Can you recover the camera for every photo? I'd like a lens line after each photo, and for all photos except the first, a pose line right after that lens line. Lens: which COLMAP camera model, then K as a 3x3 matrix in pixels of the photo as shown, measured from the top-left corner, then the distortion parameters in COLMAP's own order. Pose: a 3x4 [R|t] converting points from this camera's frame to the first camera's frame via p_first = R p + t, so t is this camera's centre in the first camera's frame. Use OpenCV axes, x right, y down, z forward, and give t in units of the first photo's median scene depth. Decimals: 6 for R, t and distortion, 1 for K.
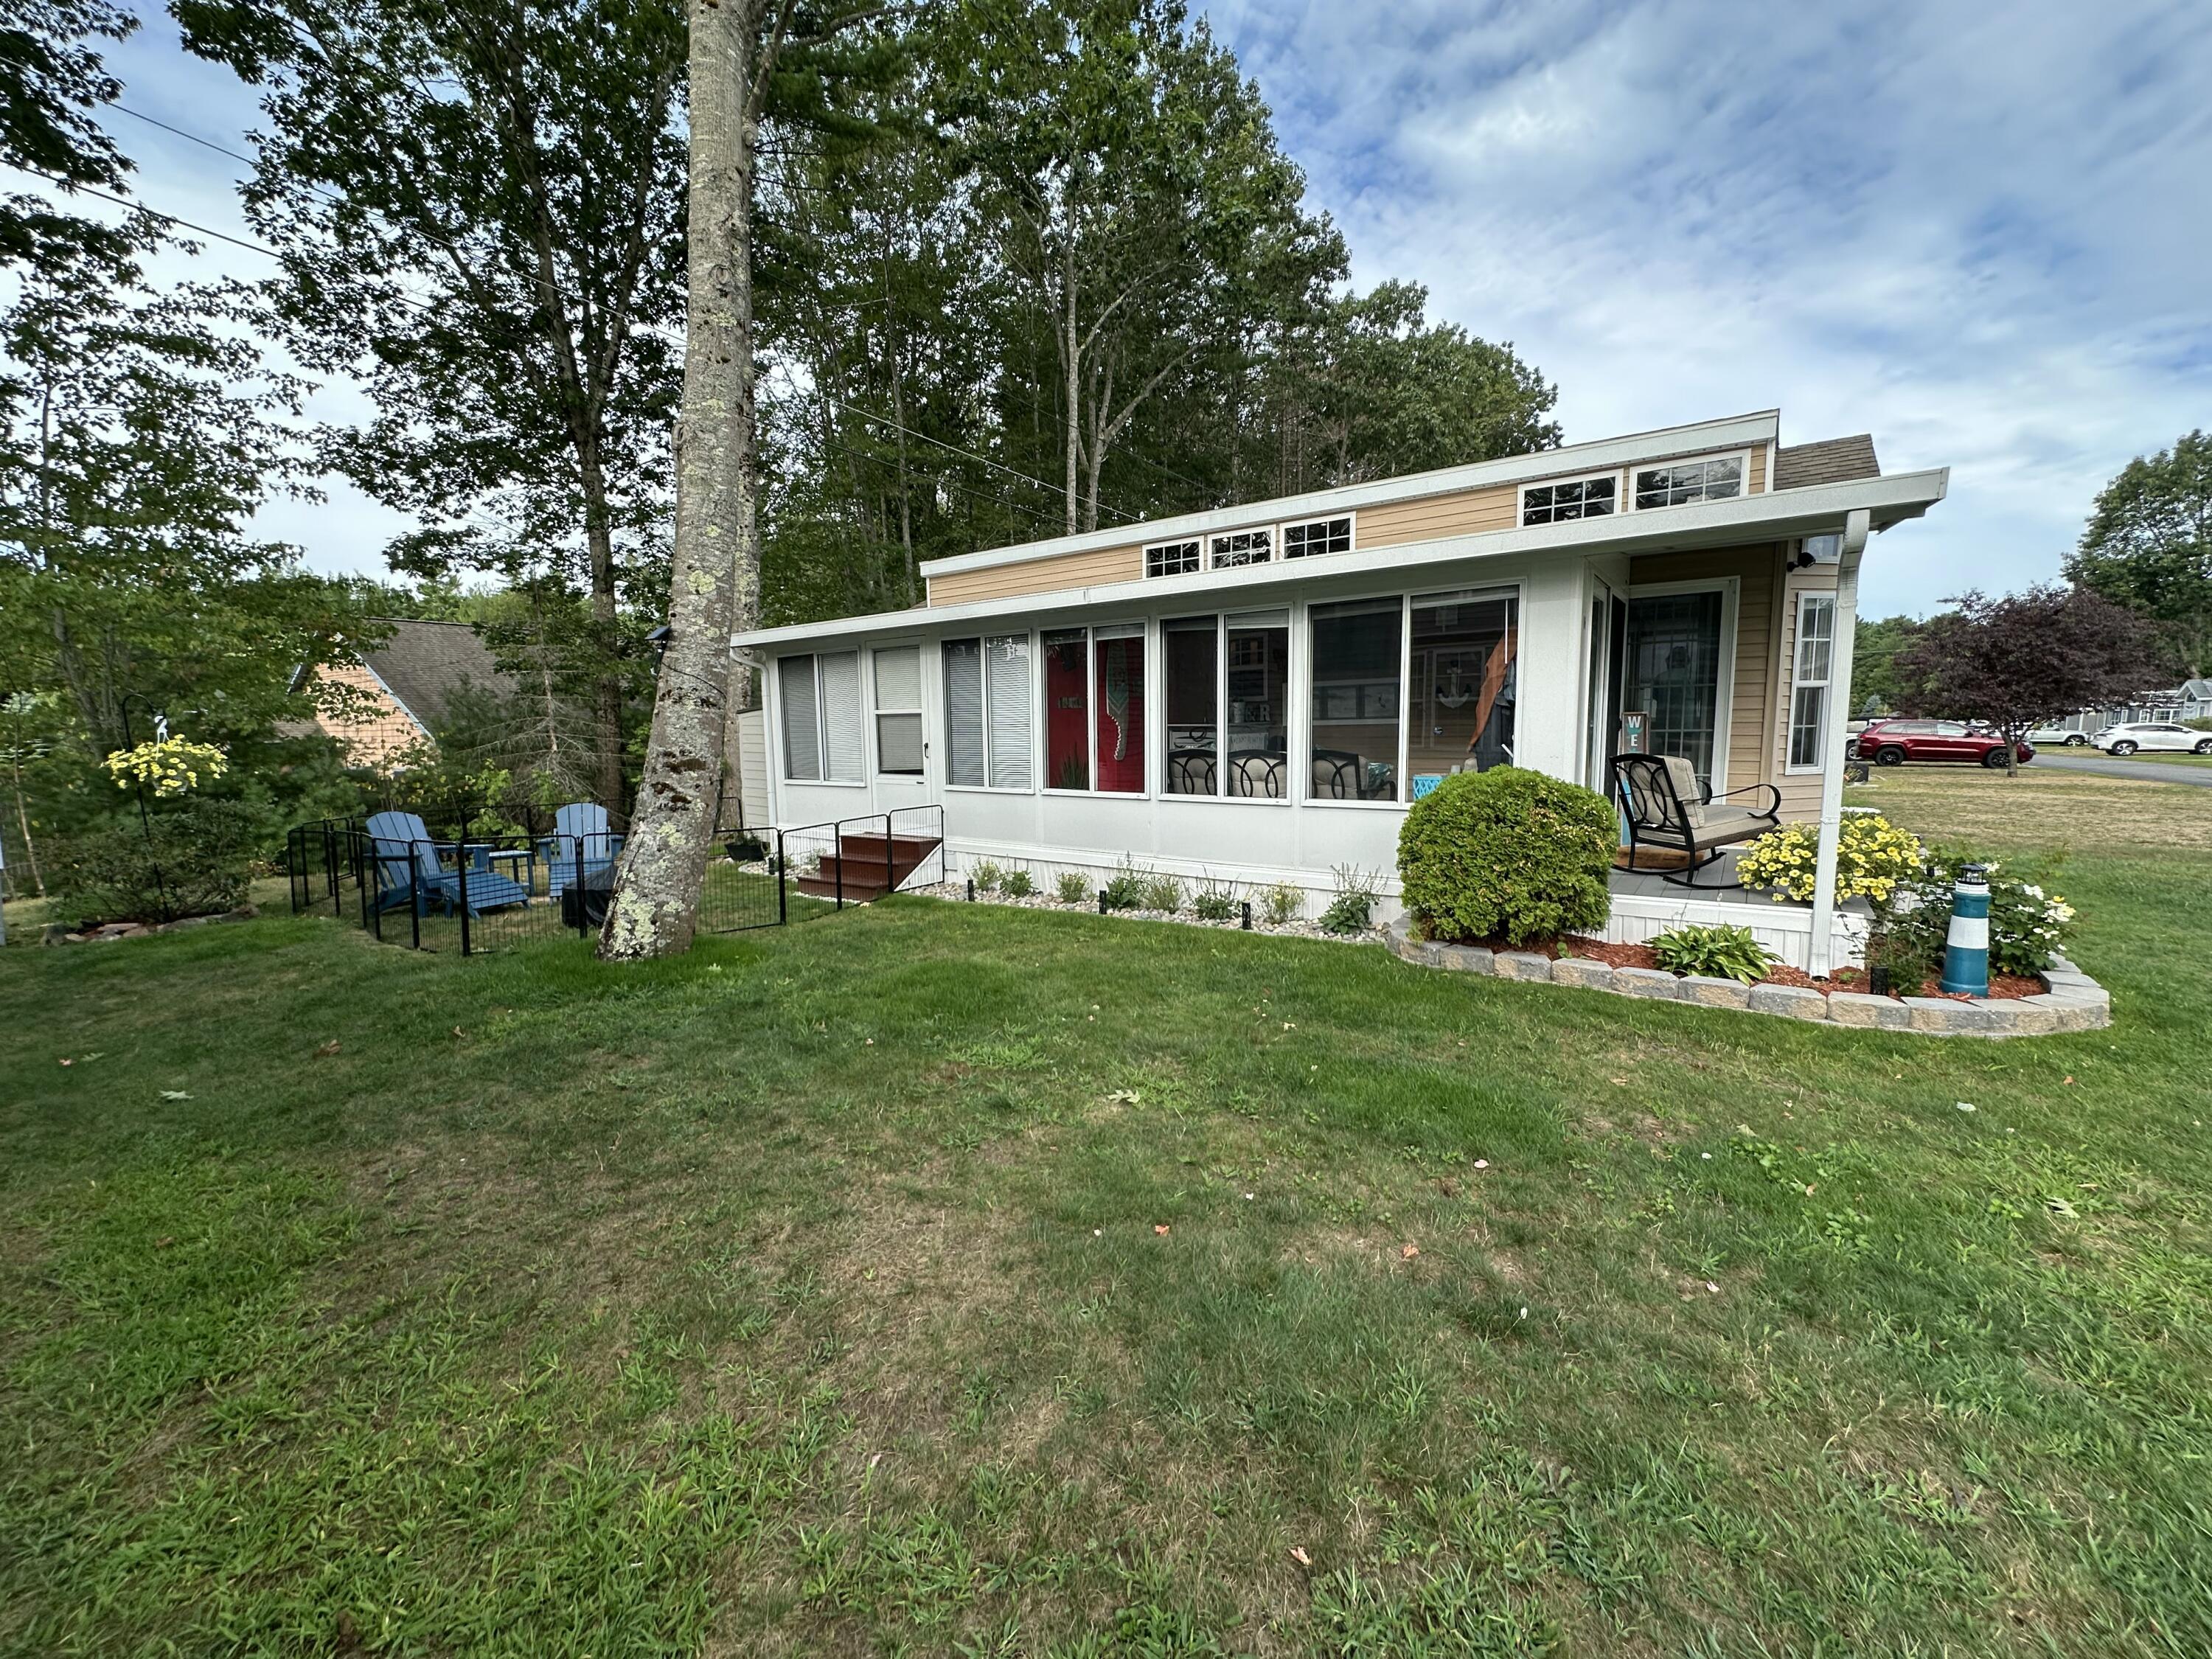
lens RADIAL K [[889.9, 0, 1101.1], [0, 889.9, 829.9], [0, 0, 1]] dist [-0.001986, 0.000091]
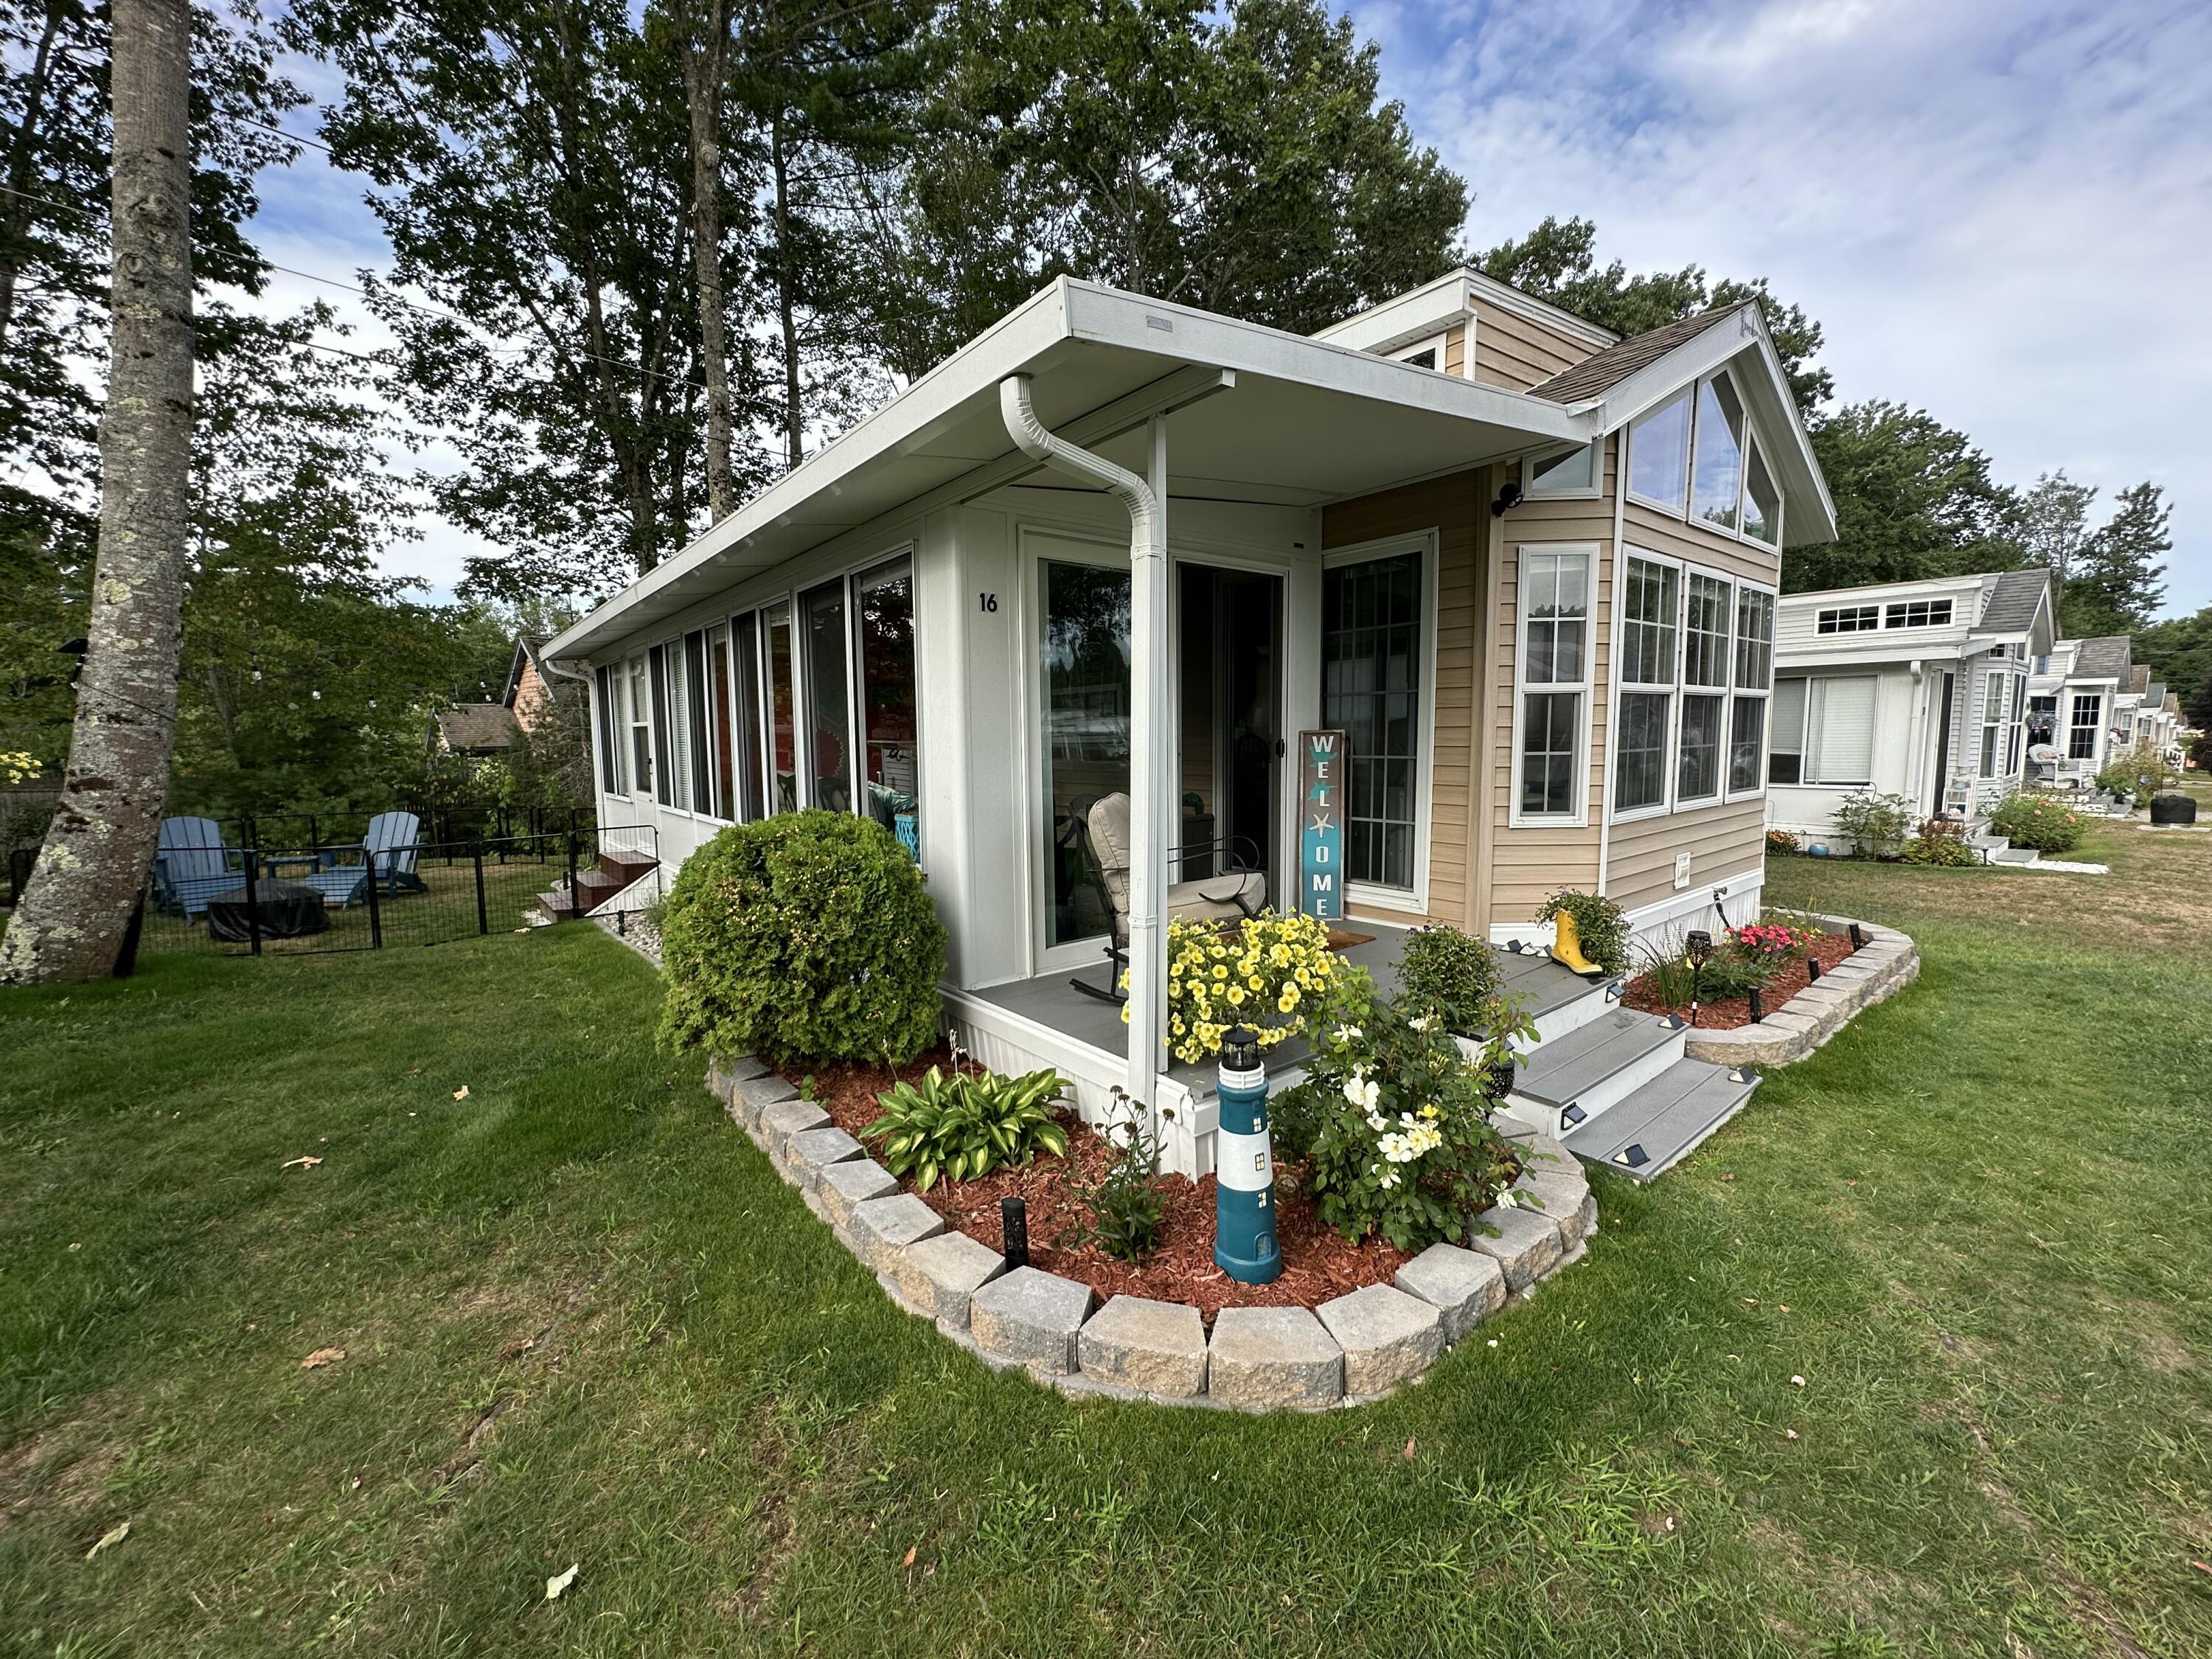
lens RADIAL K [[885.6, 0, 1106.0], [0, 885.6, 829.5], [0, 0, 1]] dist [-0.001083, -0.000646]
pose [[0.964674, 0.033602, -0.261293, 0.315486], [-0.035800, 0.999352, -0.003654, -0.022861], [0.261001, 0.012880, 0.965253, 0.142666]]
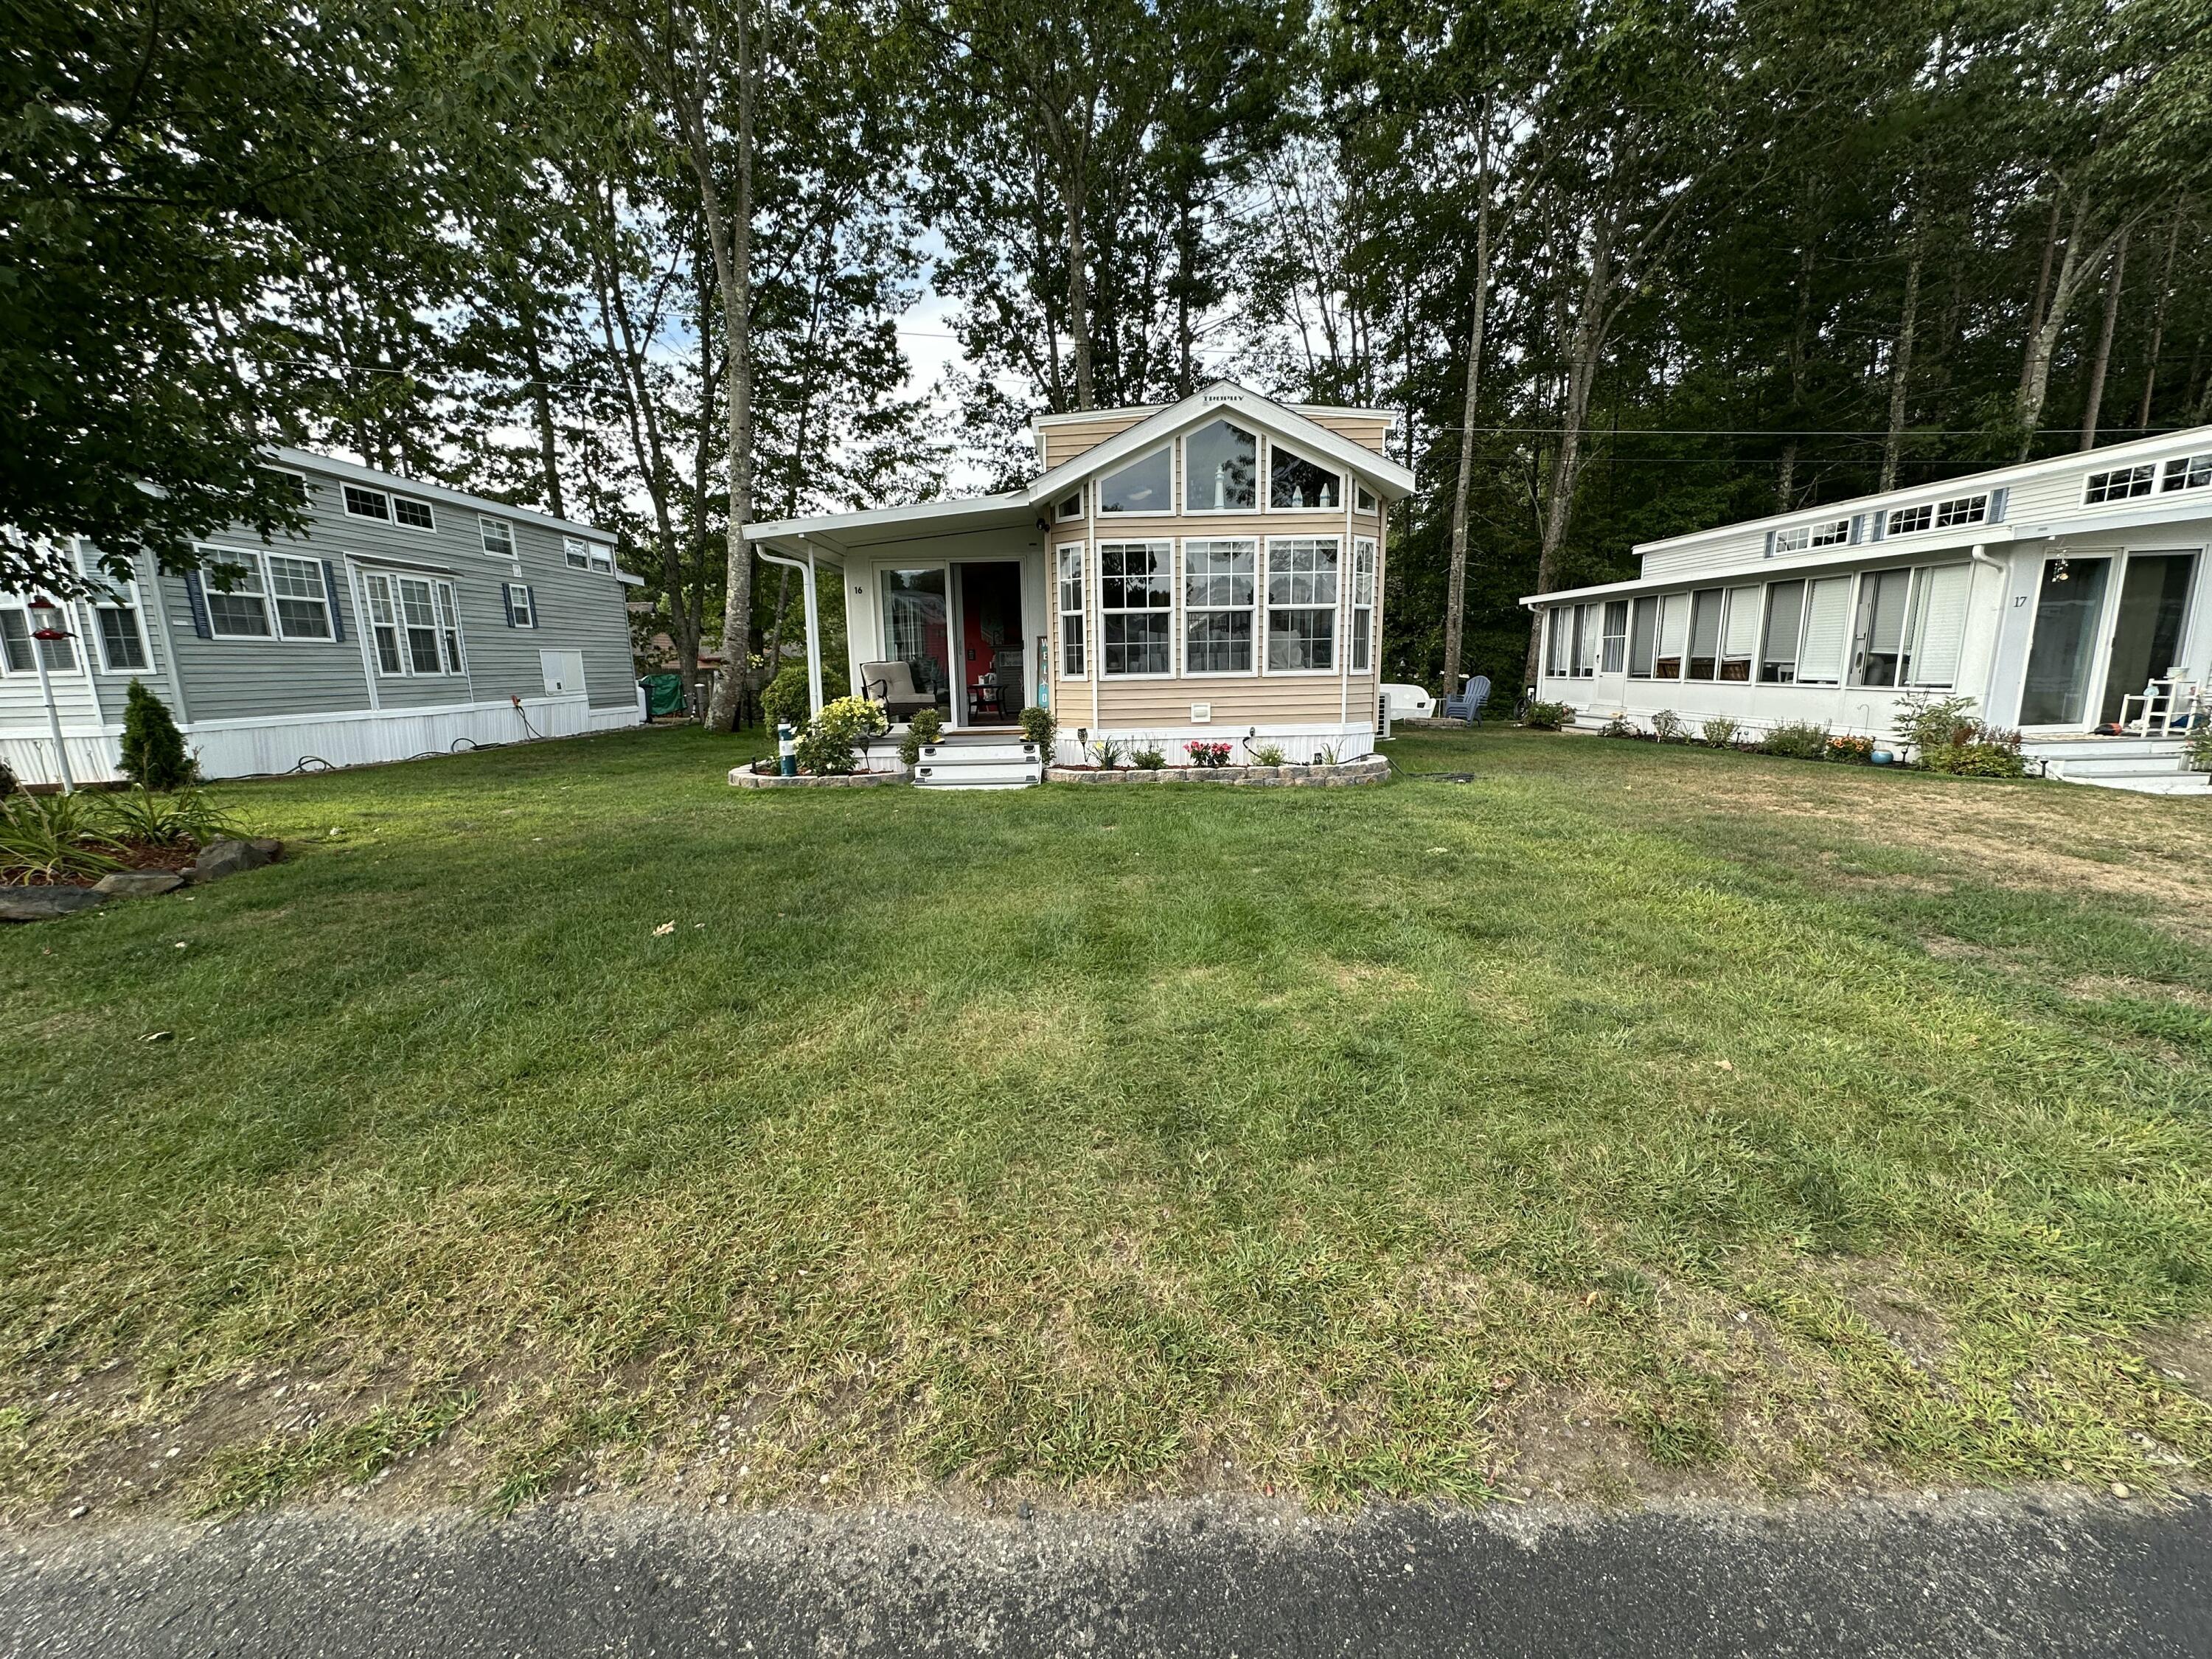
lens RADIAL K [[883.0, 0, 1106.0], [0, 883.0, 829.5], [0, 0, 1]] dist [0.002228, 0.000117]
pose [[0.598774, 0.159508, -0.784874, 0.930463], [-0.089374, 0.987154, 0.132434, -0.010166], [0.795916, -0.009150, 0.605338, 0.106964]]
